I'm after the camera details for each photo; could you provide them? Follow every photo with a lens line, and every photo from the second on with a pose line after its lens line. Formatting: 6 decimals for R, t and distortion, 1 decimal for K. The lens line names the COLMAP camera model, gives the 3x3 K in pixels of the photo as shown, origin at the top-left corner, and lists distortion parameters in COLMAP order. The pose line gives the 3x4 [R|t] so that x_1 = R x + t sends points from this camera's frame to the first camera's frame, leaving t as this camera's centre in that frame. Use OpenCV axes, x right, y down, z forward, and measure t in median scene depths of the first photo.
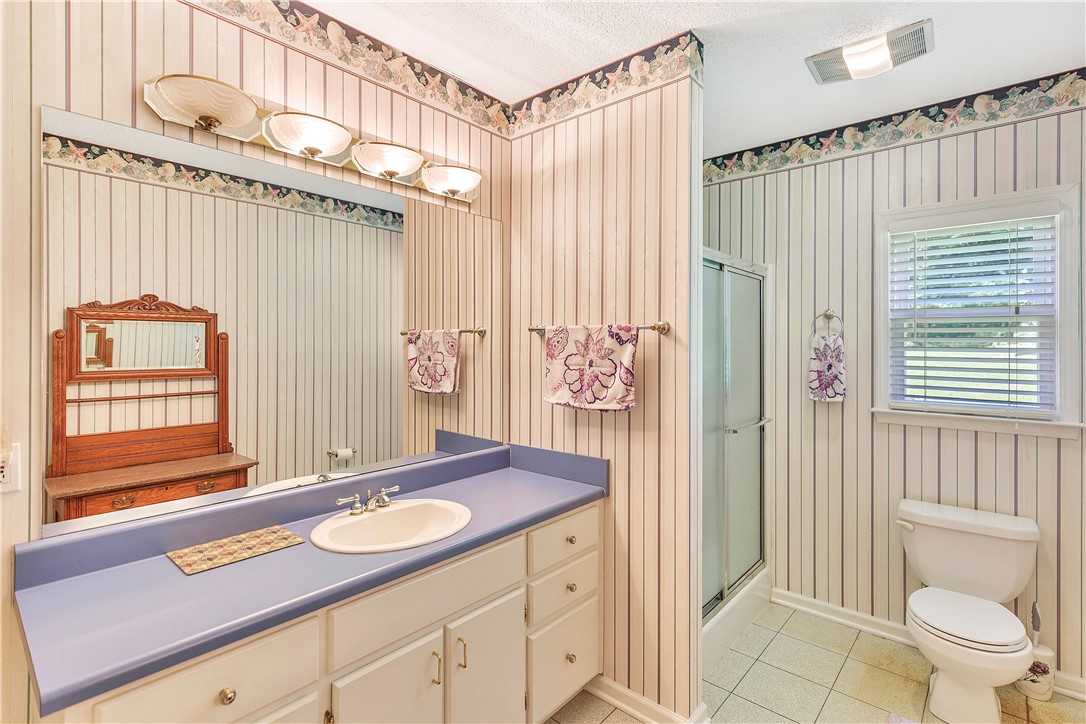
lens RADIAL K [[516.9, 0, 542.9], [0, 516.9, 353.8], [0, 0, 1]] dist [0.008434, 0.000192]
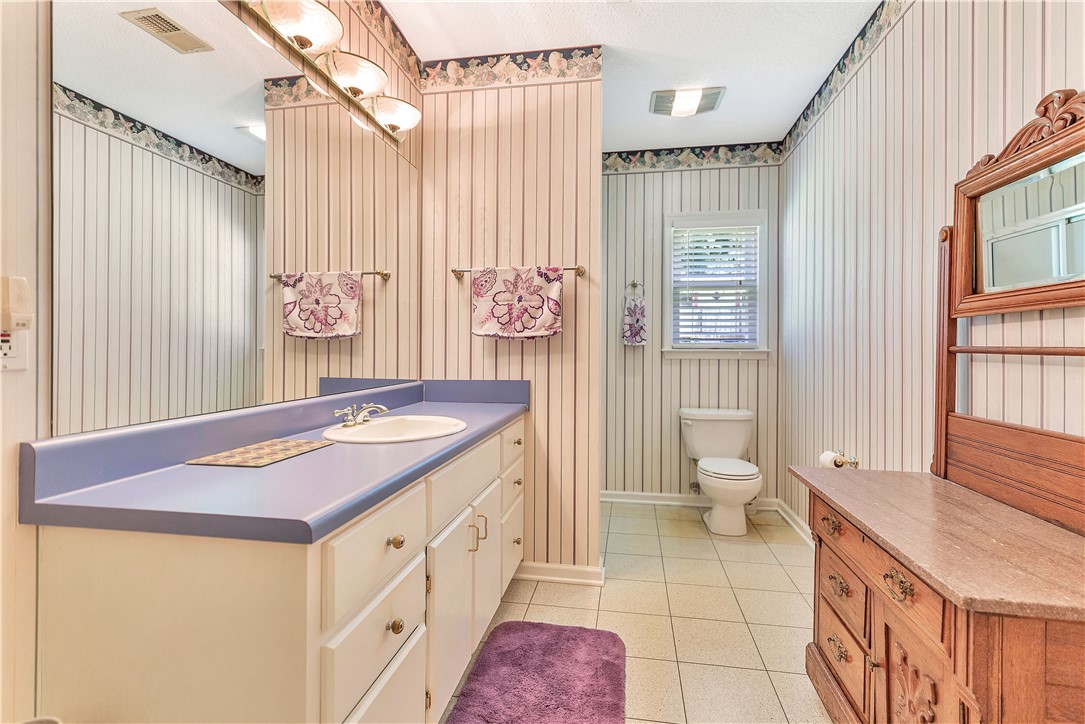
lens RADIAL K [[492.9, 0, 542.5], [0, 492.9, 362.0], [0, 0, 1]] dist [0.014080, 0.000577]
pose [[0.849891, -0.011911, 0.526824, -0.443835], [0.008097, 0.999922, 0.009544, 0.147146], [-0.526896, -0.003845, 0.849921, 0.000448]]
